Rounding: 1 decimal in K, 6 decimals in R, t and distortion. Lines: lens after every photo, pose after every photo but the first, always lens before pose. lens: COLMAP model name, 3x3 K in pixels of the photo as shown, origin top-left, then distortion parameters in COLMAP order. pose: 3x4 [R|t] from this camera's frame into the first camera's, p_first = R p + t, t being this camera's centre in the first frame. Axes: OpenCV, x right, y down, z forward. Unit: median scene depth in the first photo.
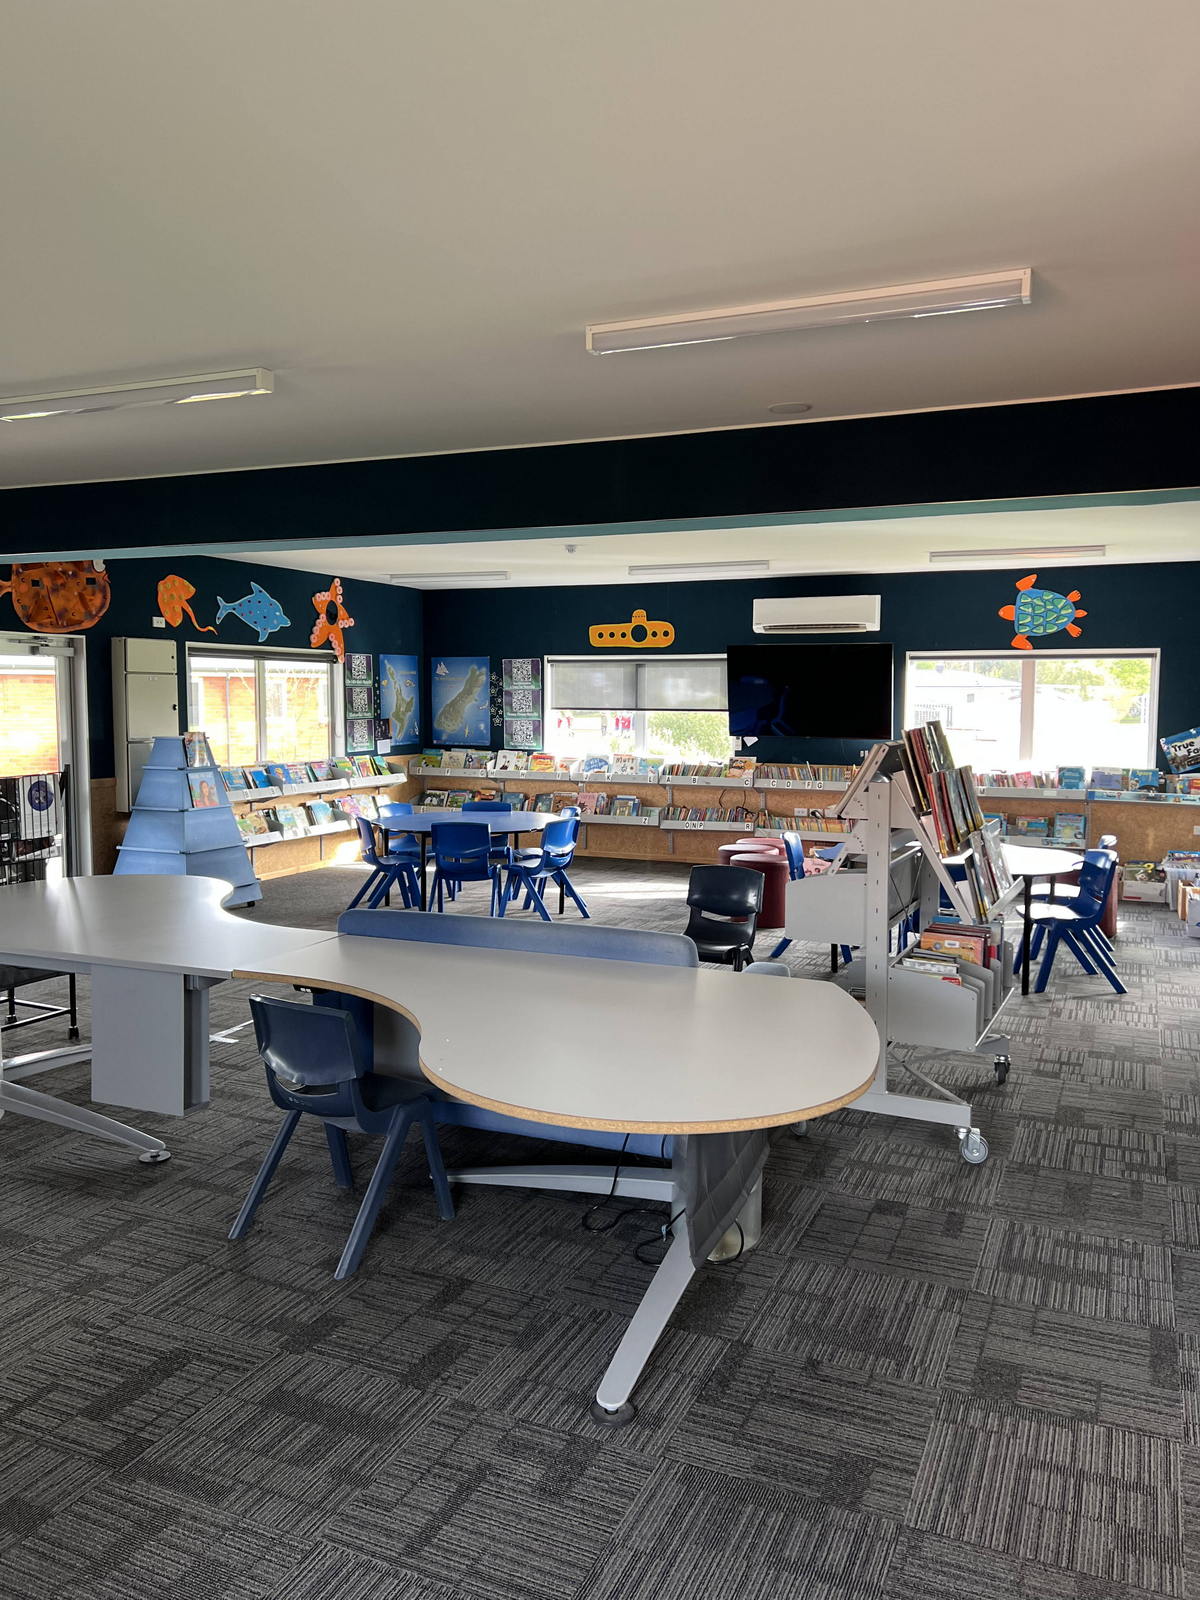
lens RADIAL K [[1202.9, 0, 600.6], [0, 1202.9, 798.0], [0, 0, 1]] dist [0.012609, -0.000470]
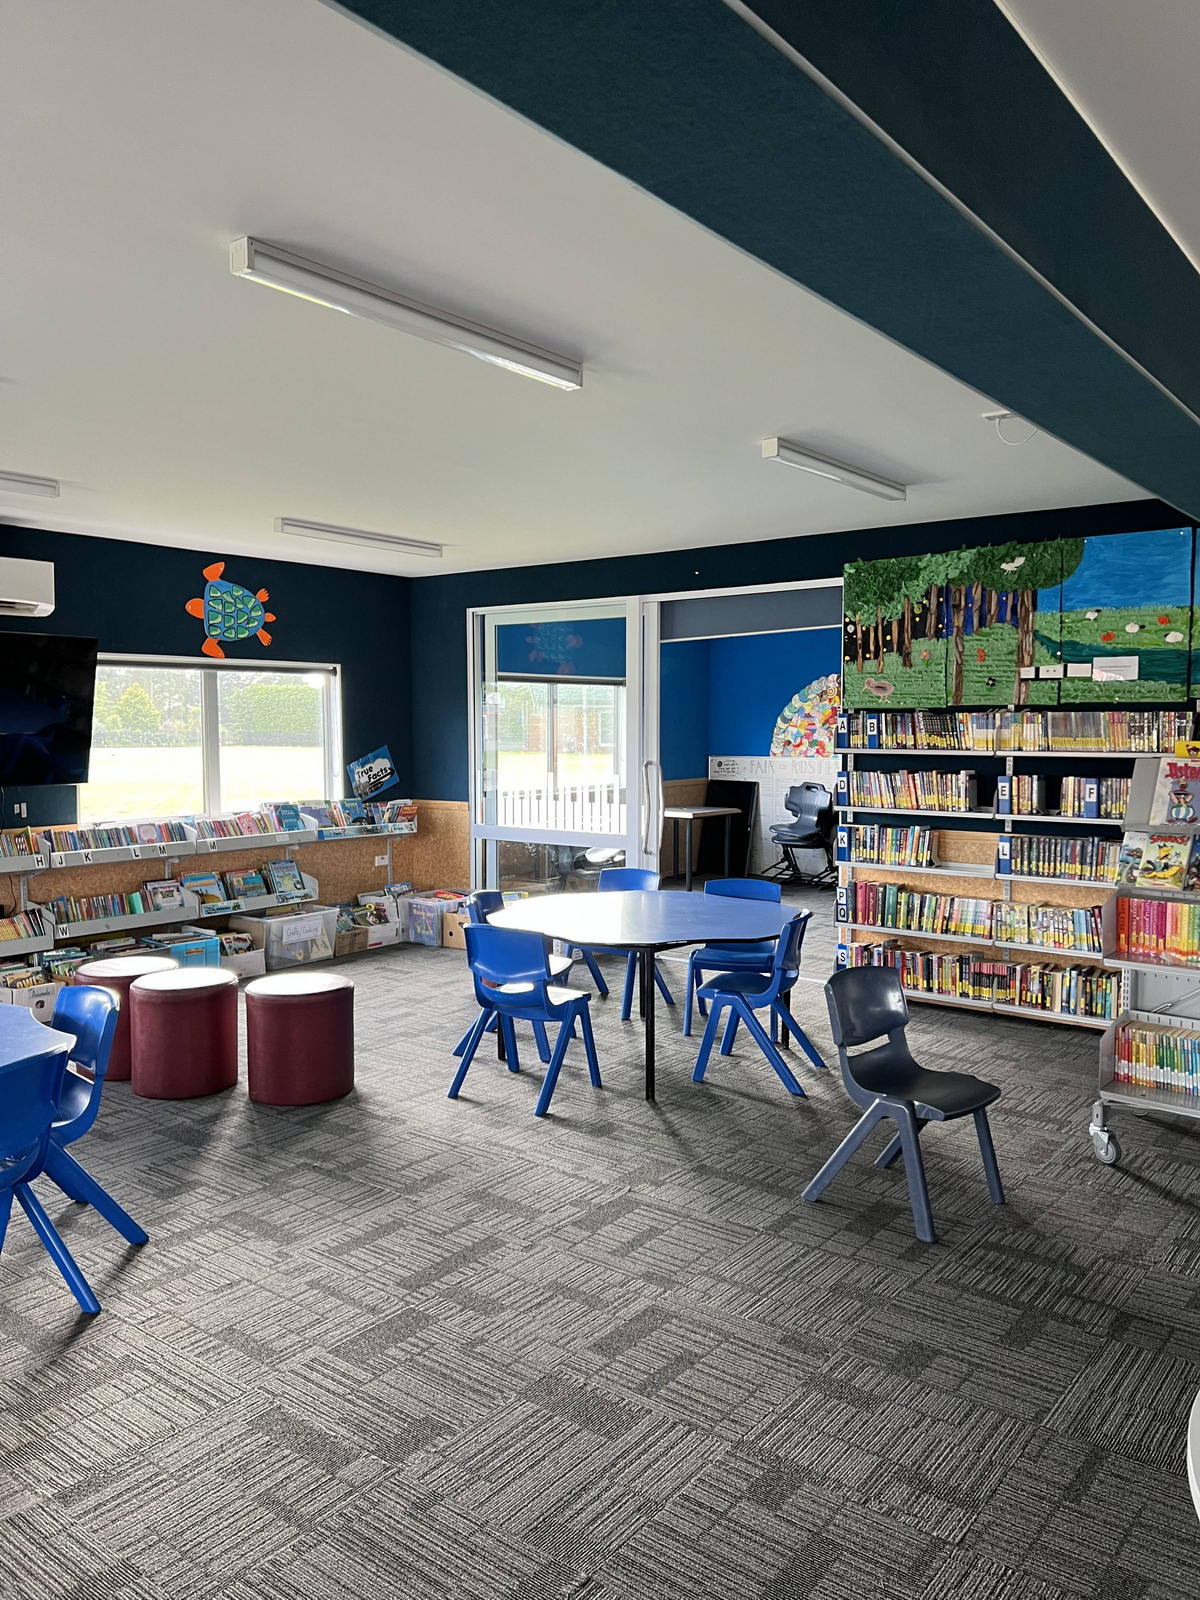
lens RADIAL K [[1202.9, 0, 601.0], [0, 1202.9, 799.7], [0, 0, 1]] dist [0.012609, -0.000470]
pose [[0.230349, -0.066885, 0.970807, -0.353580], [0.080942, 0.995495, 0.049380, -0.050761], [-0.969736, 0.067205, 0.234725, 0.589450]]
